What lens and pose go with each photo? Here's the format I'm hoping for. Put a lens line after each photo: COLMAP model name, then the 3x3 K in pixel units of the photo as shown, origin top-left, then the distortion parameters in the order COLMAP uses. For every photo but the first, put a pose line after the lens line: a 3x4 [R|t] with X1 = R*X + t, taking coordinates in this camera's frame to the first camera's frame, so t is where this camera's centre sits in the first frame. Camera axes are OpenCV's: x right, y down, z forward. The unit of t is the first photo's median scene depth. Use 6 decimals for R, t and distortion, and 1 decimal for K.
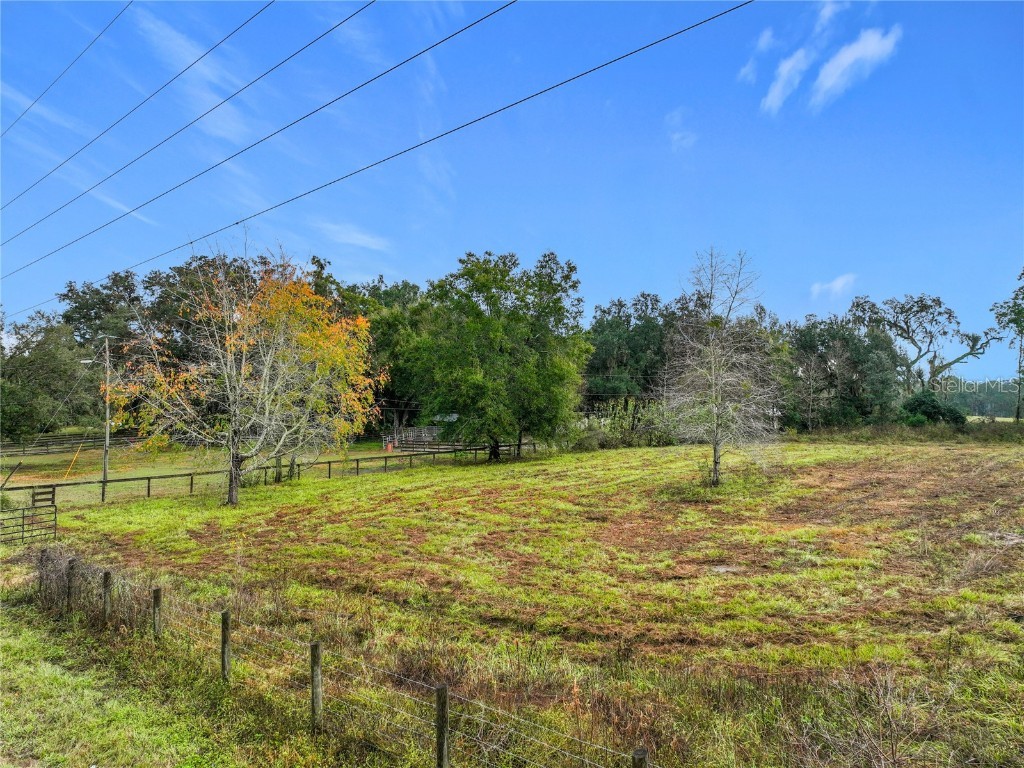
lens RADIAL K [[714.4, 0, 512.0], [0, 714.4, 384.0], [0, 0, 1]] dist [-0.014035, 0.005913]
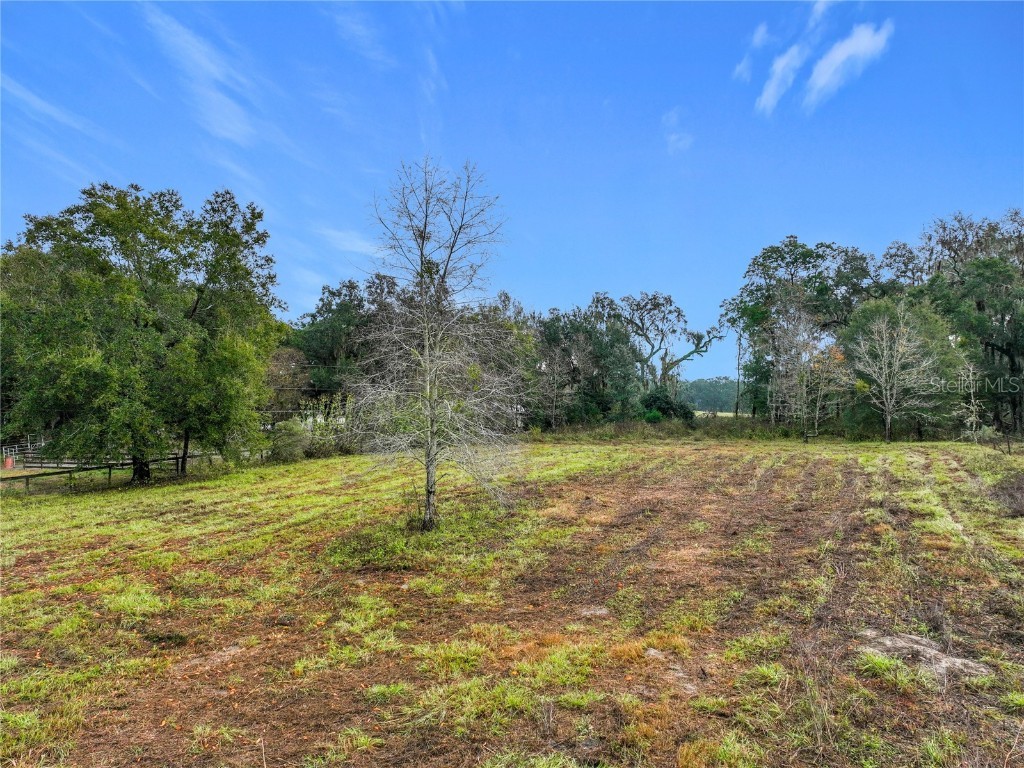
lens RADIAL K [[714.4, 0, 512.0], [0, 714.4, 384.0], [0, 0, 1]] dist [-0.014035, 0.005913]
pose [[0.941862, 0.004825, 0.335966, 0.051824], [-0.006536, 0.999971, 0.003962, 0.003557], [-0.335937, -0.005928, 0.941866, 0.136976]]
